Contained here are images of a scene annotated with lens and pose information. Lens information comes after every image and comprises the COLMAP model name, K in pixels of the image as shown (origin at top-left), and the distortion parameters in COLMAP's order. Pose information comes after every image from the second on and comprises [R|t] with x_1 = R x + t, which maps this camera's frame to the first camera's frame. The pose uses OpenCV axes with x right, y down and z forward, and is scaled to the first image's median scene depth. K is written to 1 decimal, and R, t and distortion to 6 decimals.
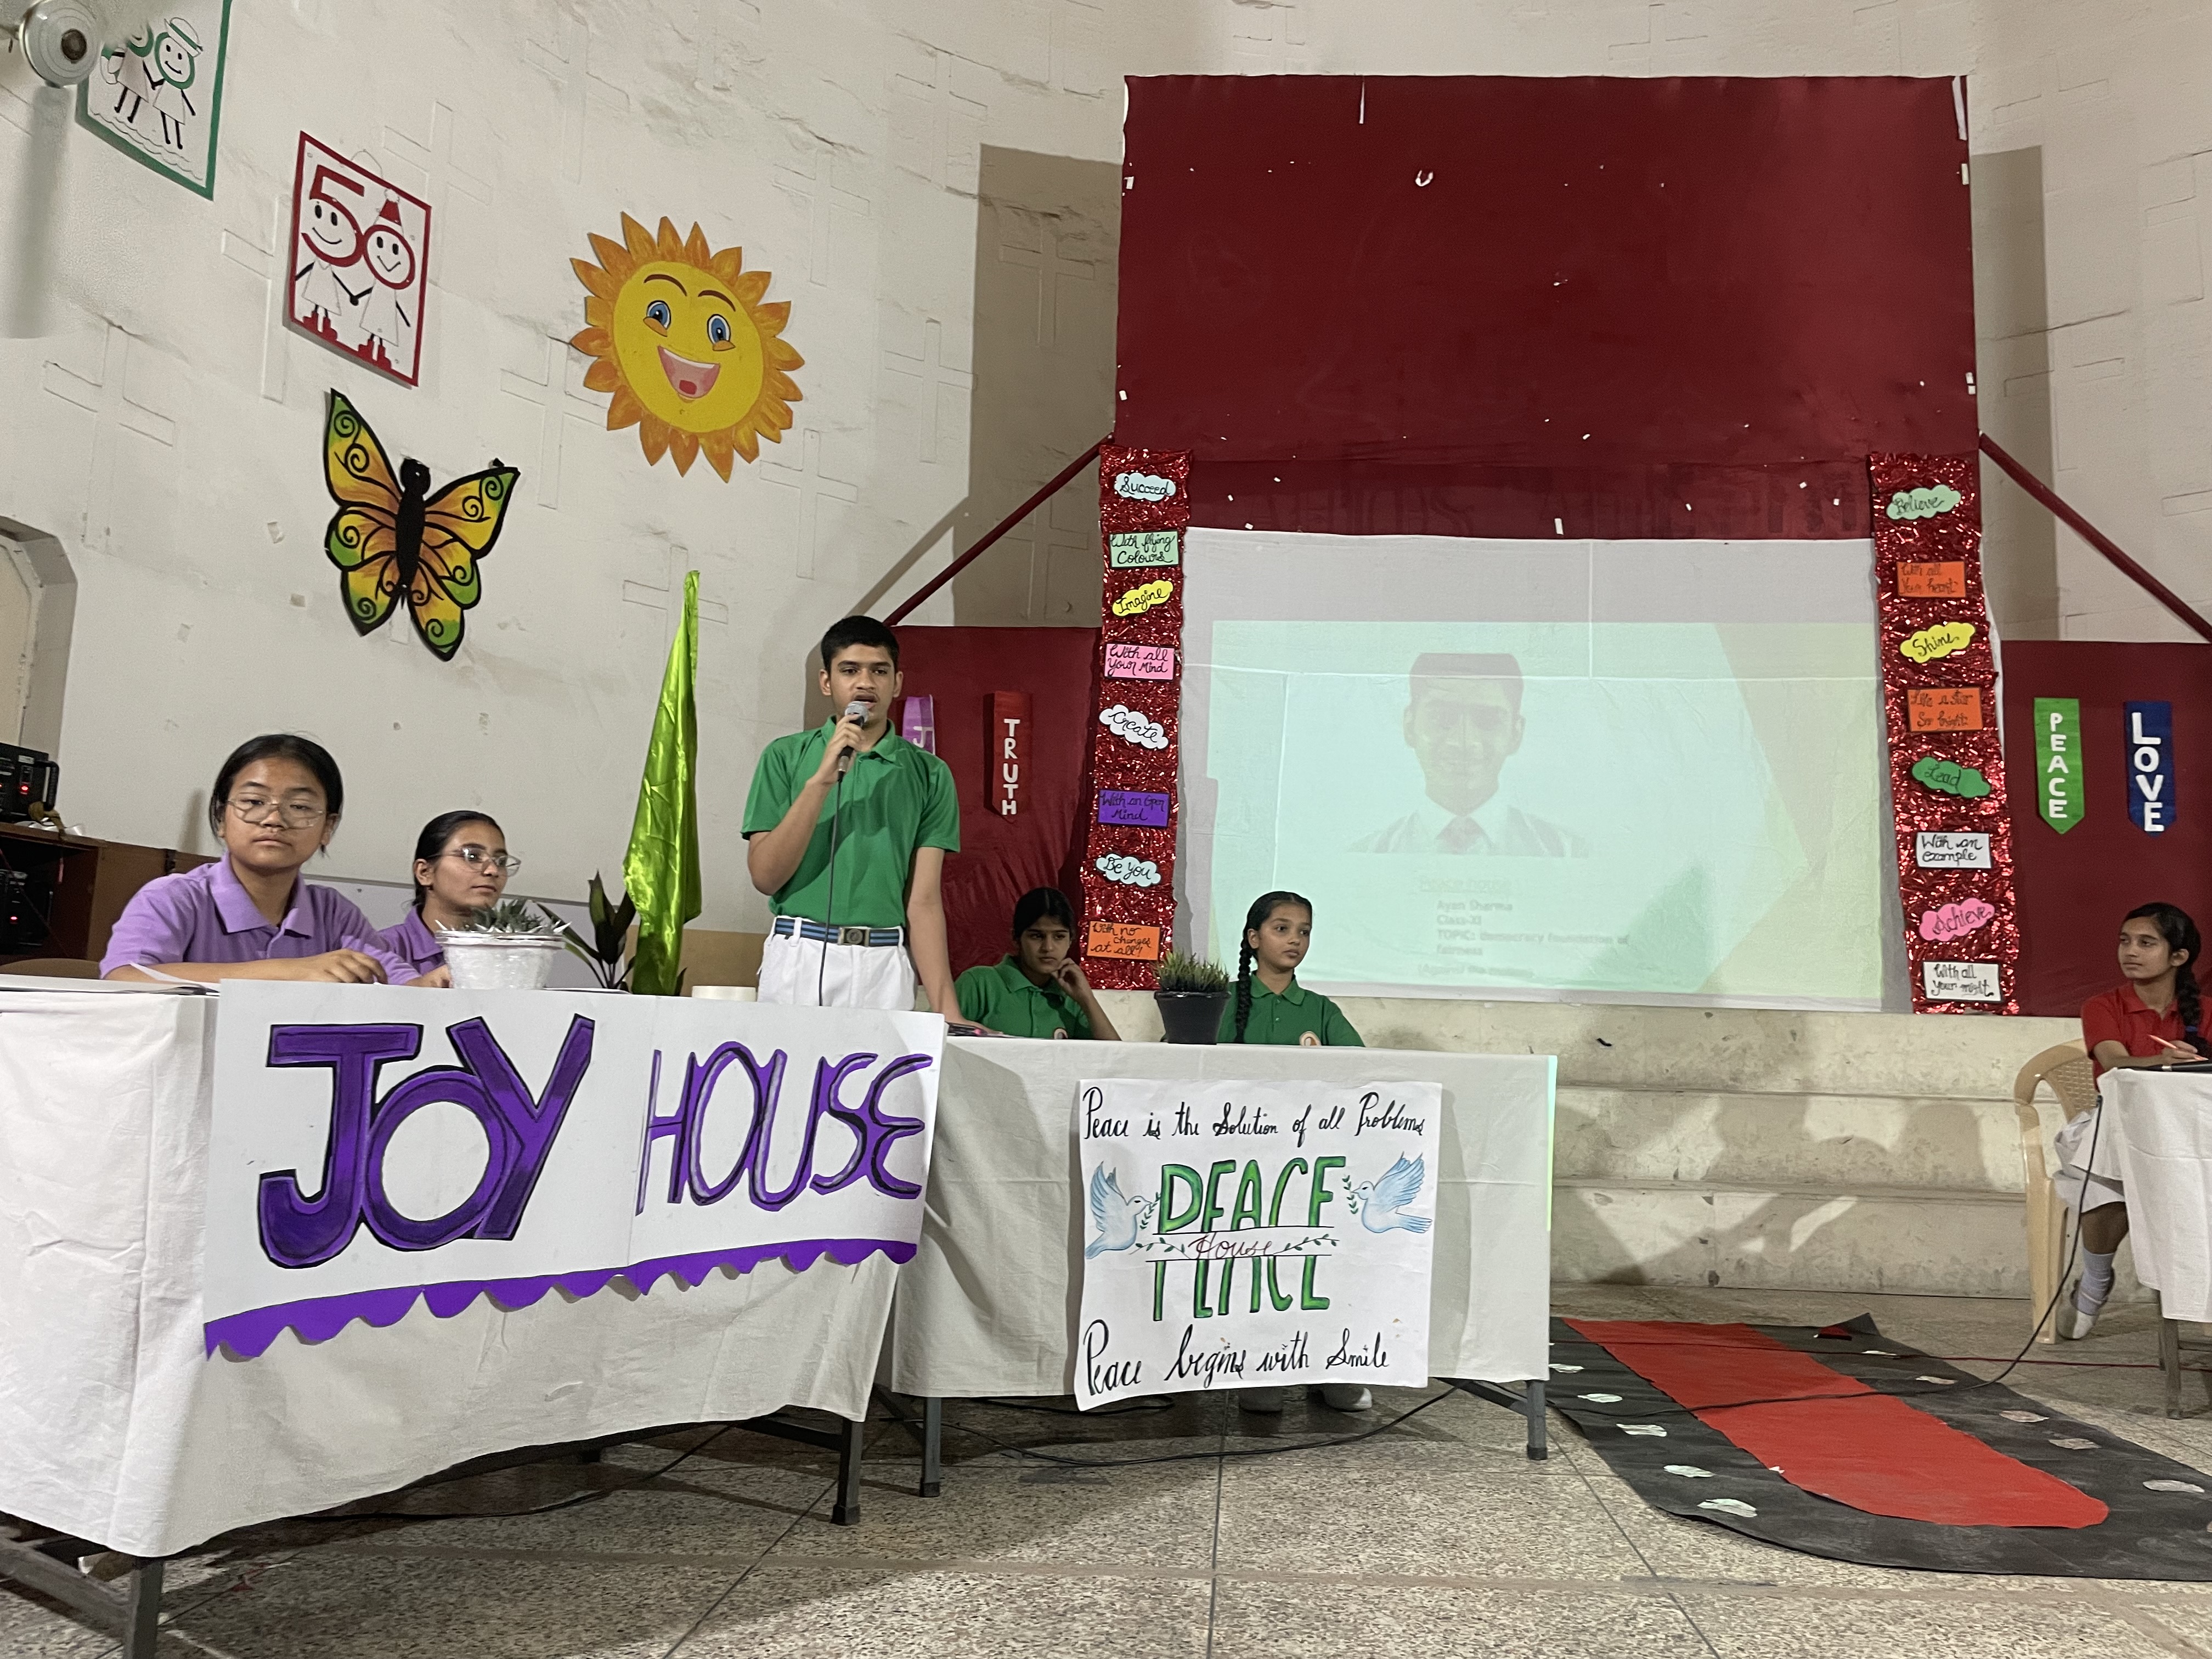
lens RADIAL K [[1692.4, 0, 1119.3], [0, 1692.4, 814.6], [0, 0, 1]] dist [0.084329, -0.123724]
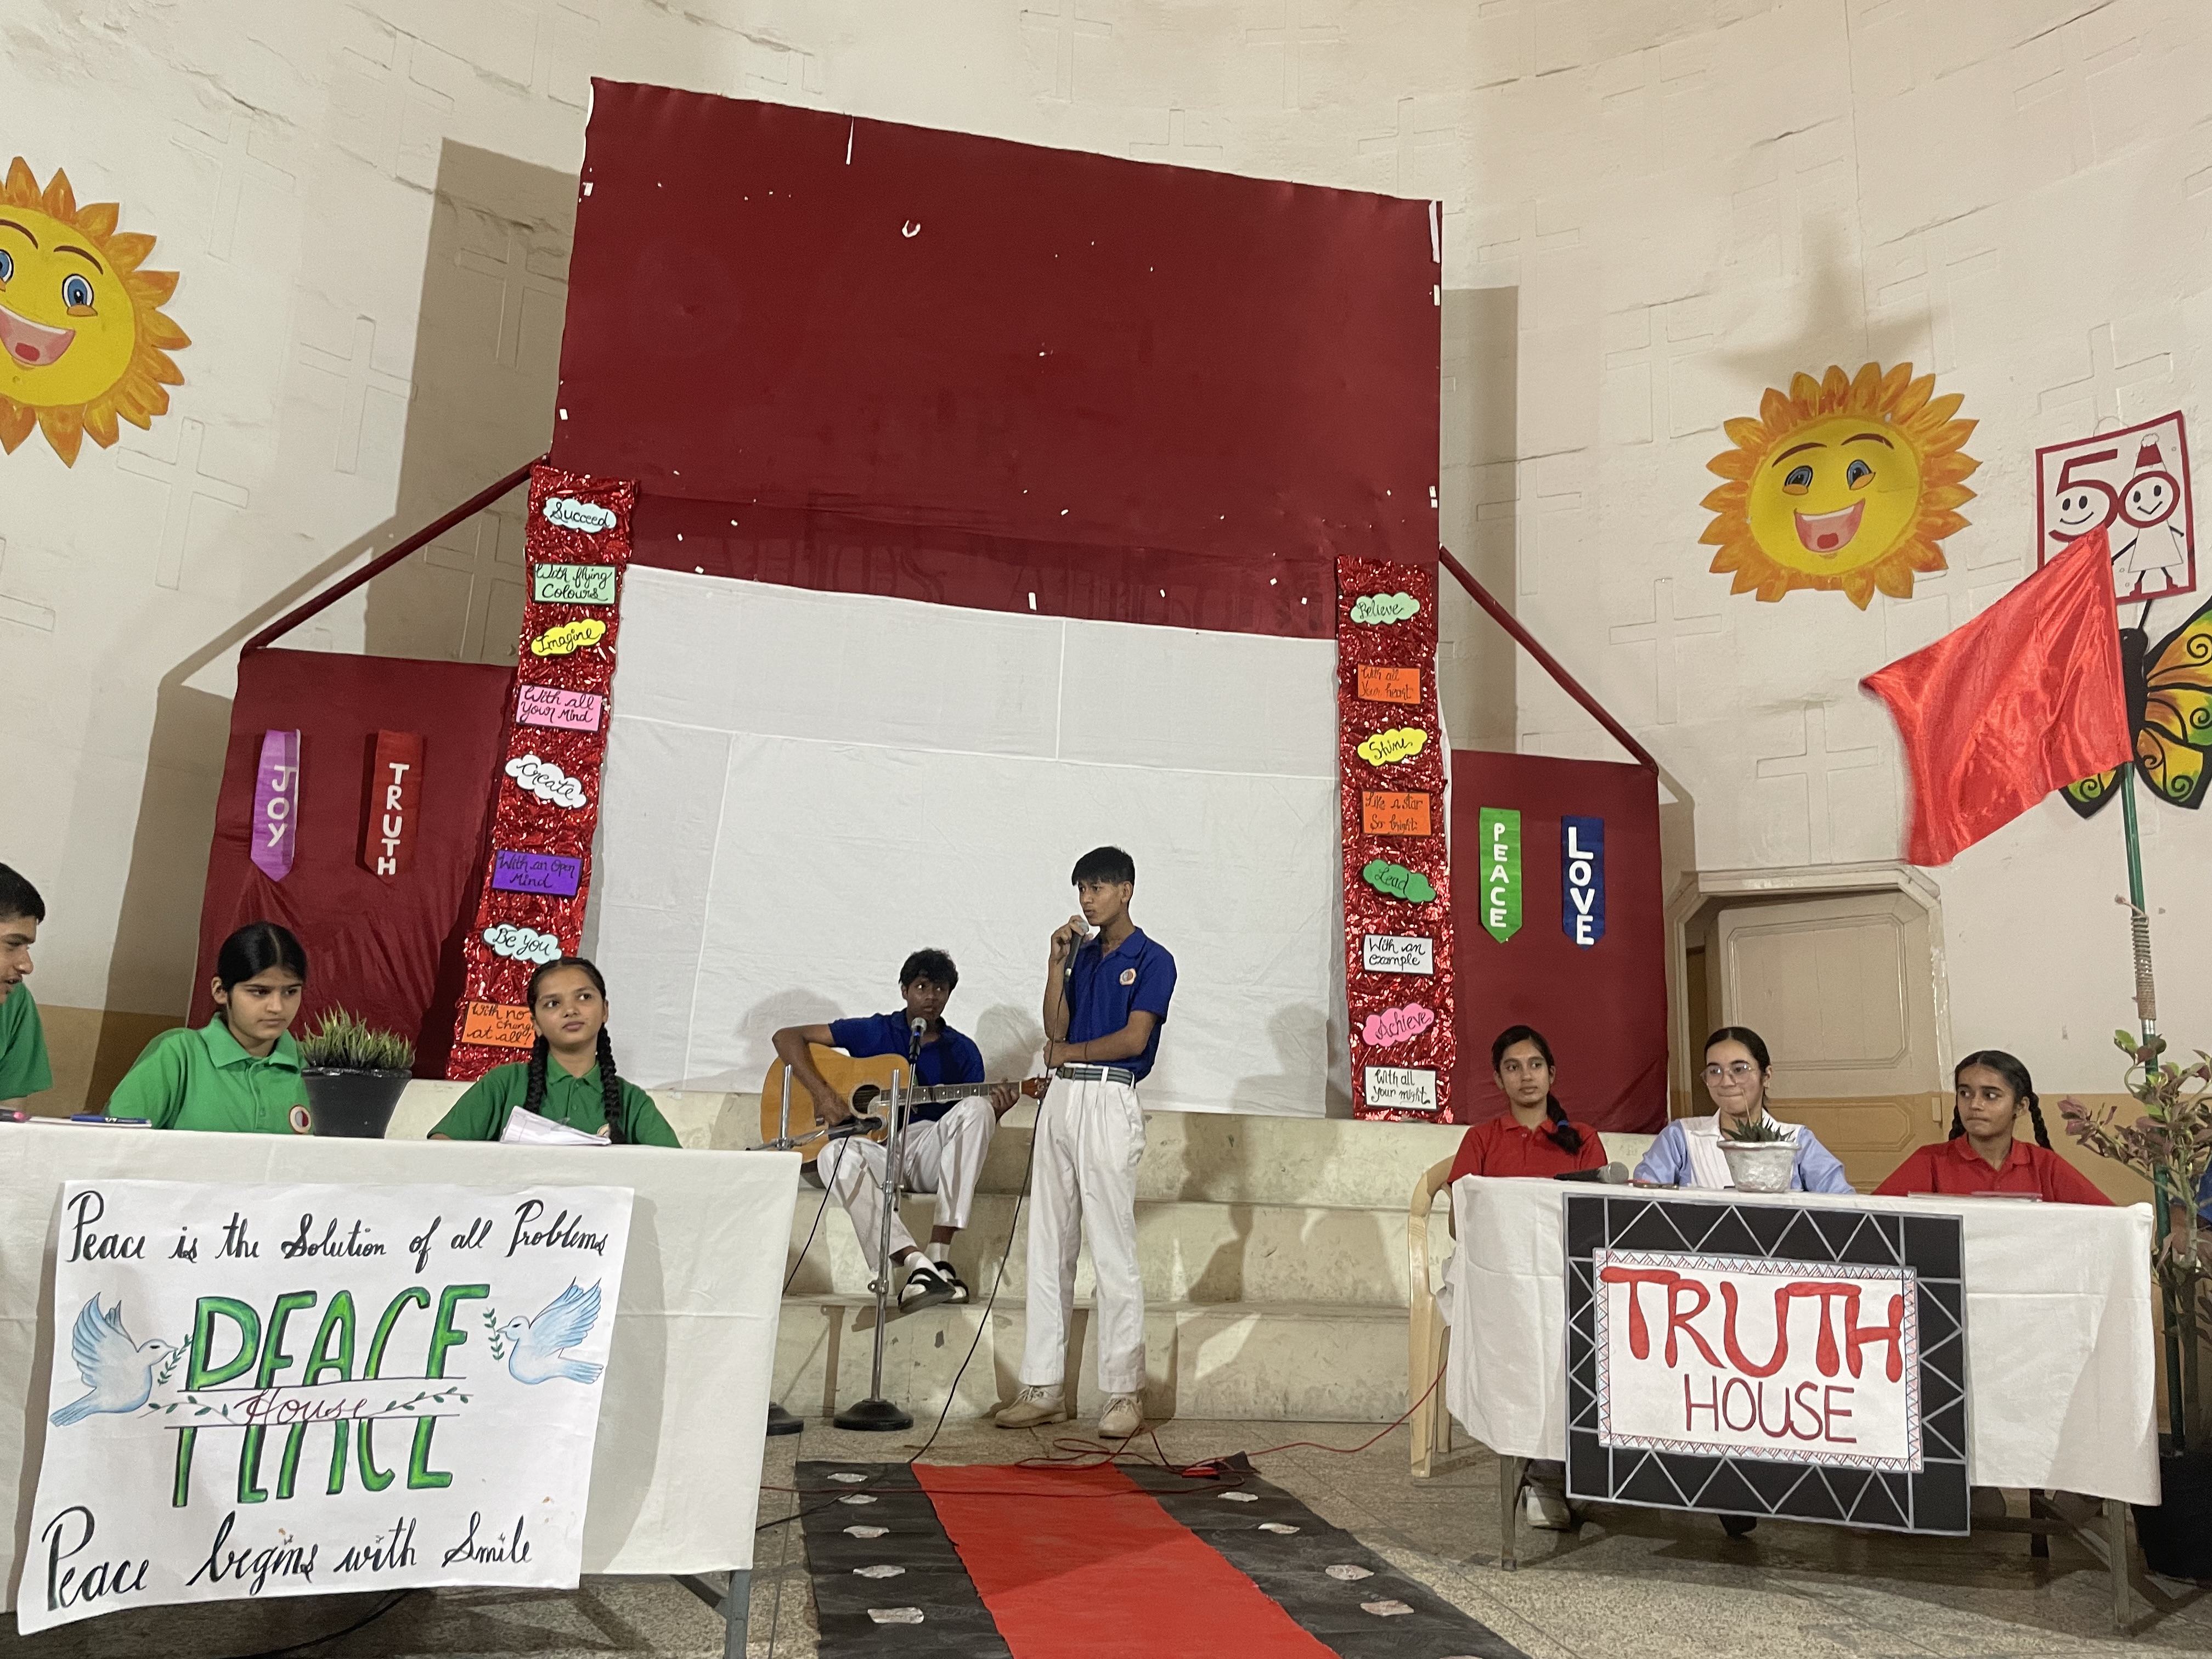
lens RADIAL K [[1692.4, 0, 1109.6], [0, 1692.4, 803.7], [0, 0, 1]] dist [0.084329, -0.123724]
pose [[0.973681, 0.057126, 0.220639, 0.099508], [-0.041659, 0.996378, -0.074129, 0.013336], [-0.224074, 0.062986, 0.972535, 0.074742]]
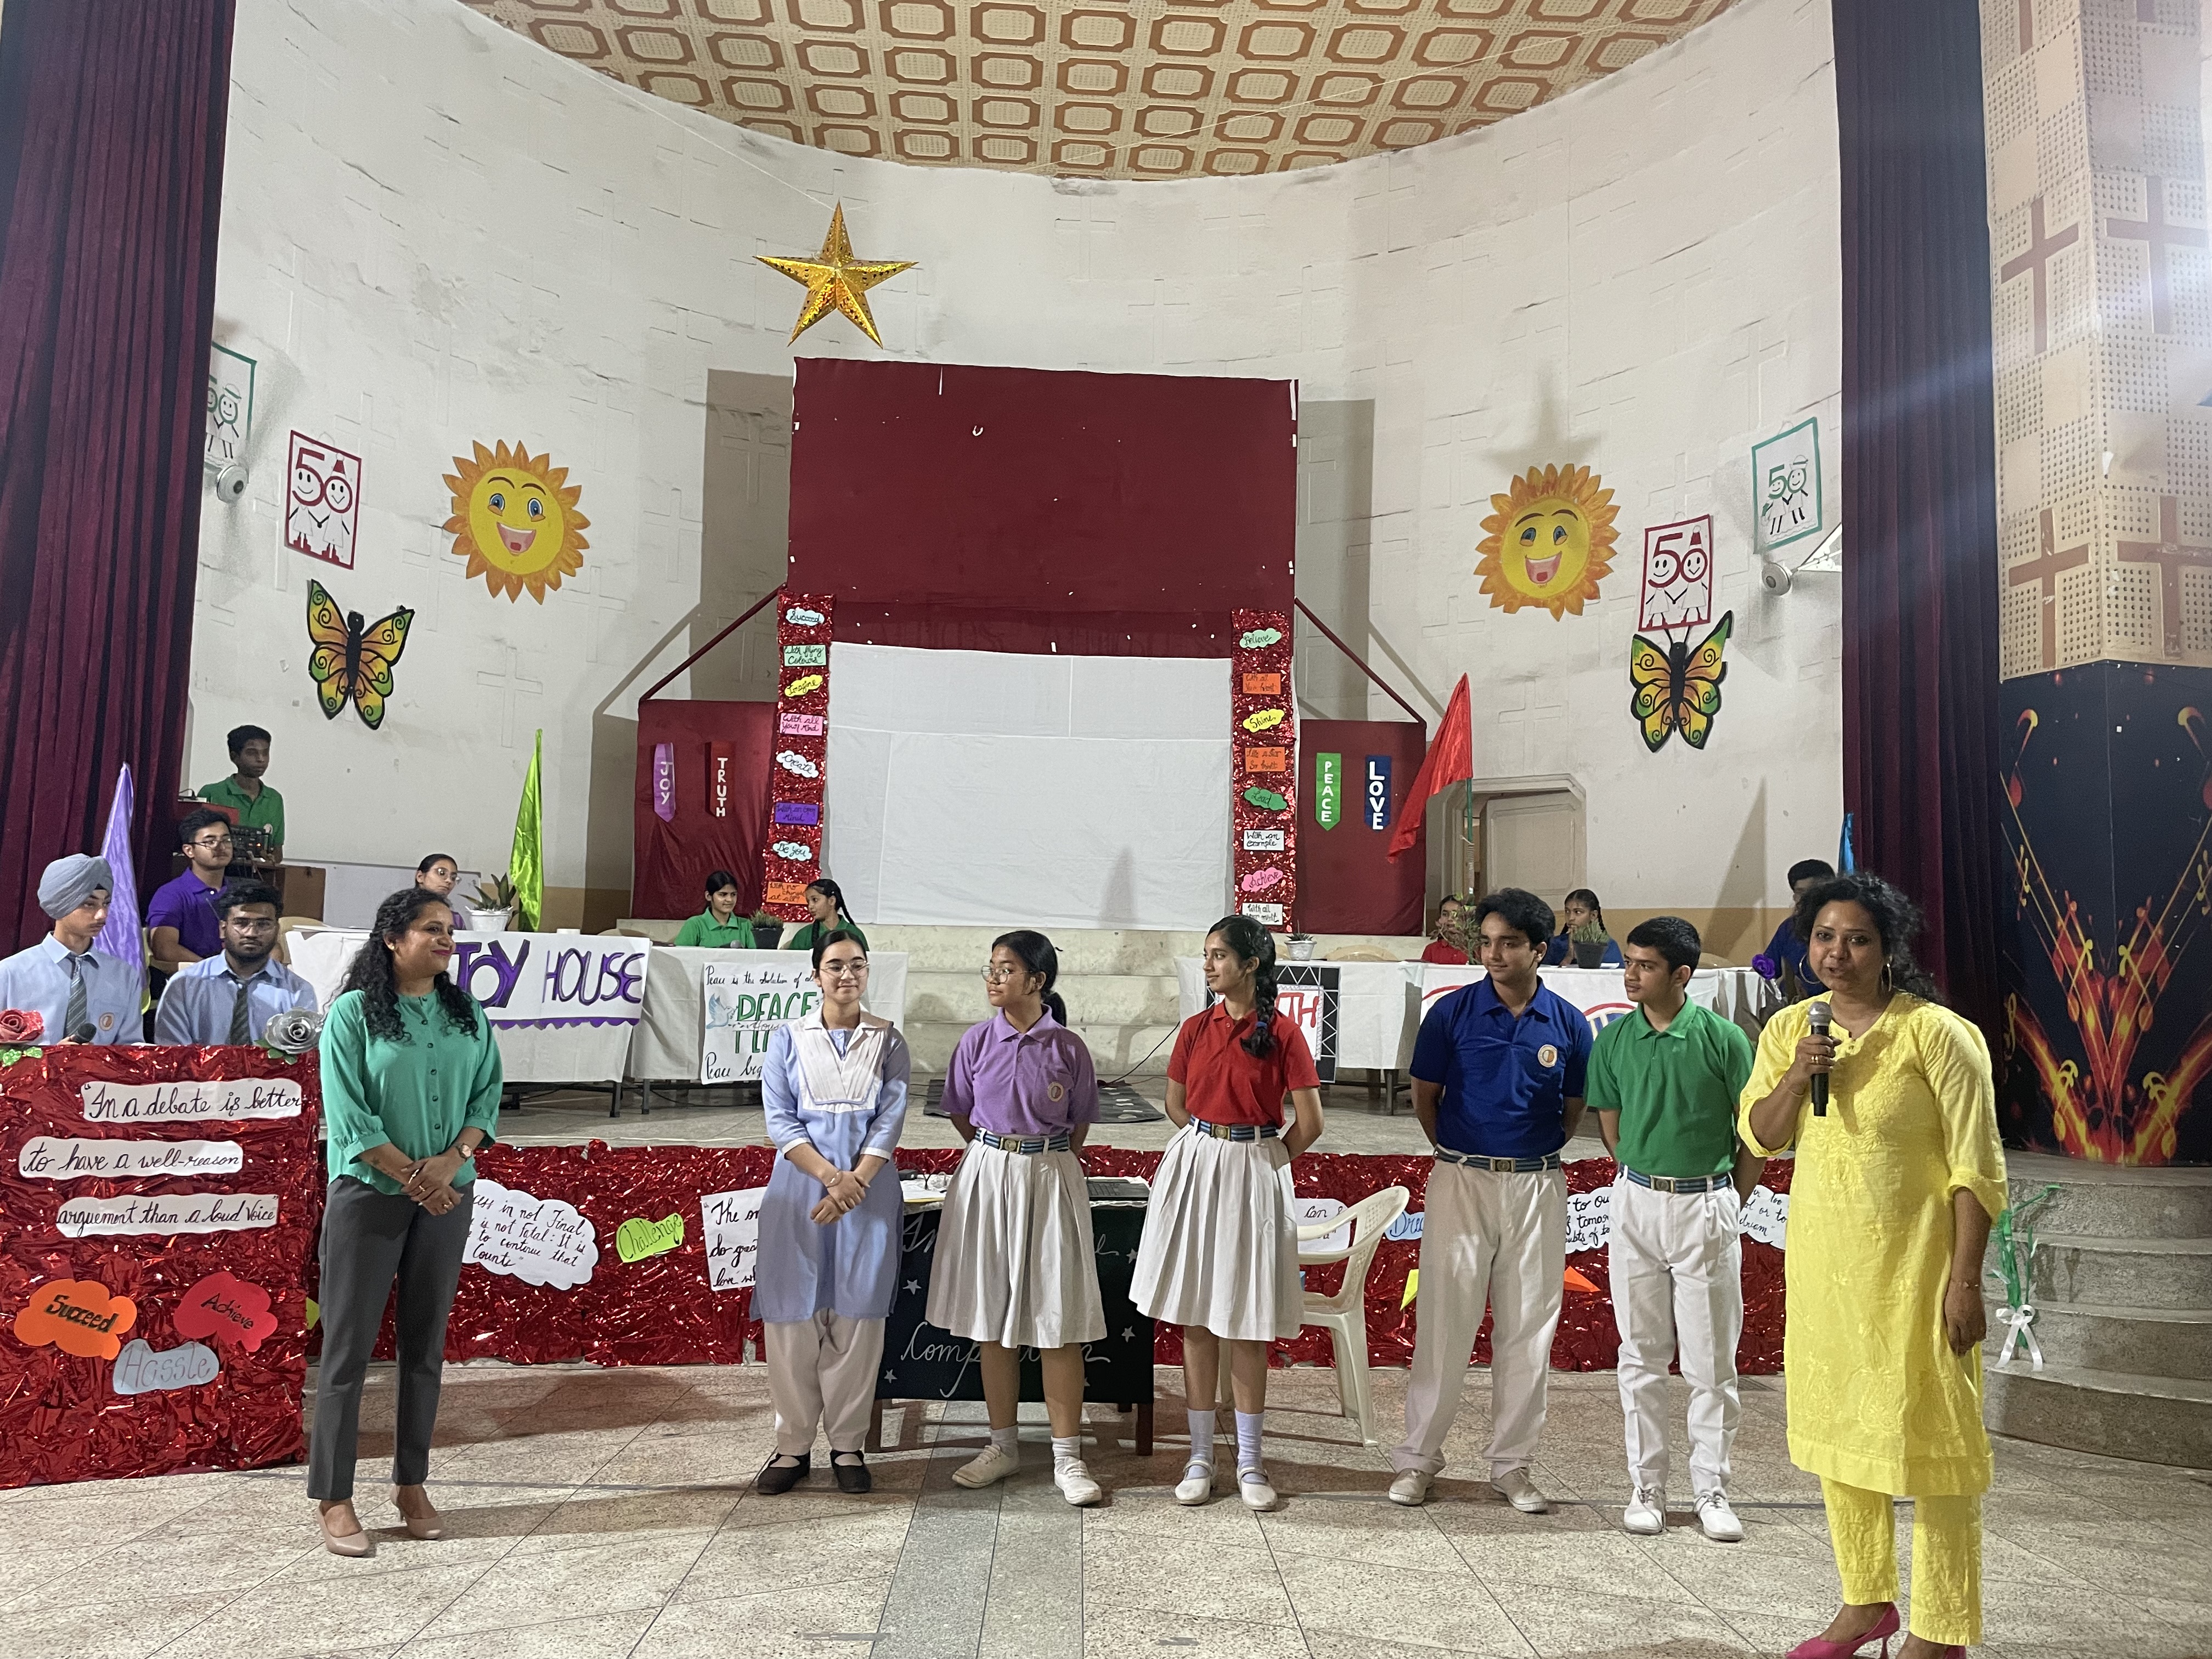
lens RADIAL K [[1692.4, 0, 1101.3], [0, 1692.4, 826.1], [0, 0, 1]] dist [0.084329, -0.123724]
pose [[0.993991, 0.002894, 0.109425, 0.124771], [-0.008923, 0.998466, 0.054644, -0.085841], [-0.109099, -0.055292, 0.992492, -0.701947]]
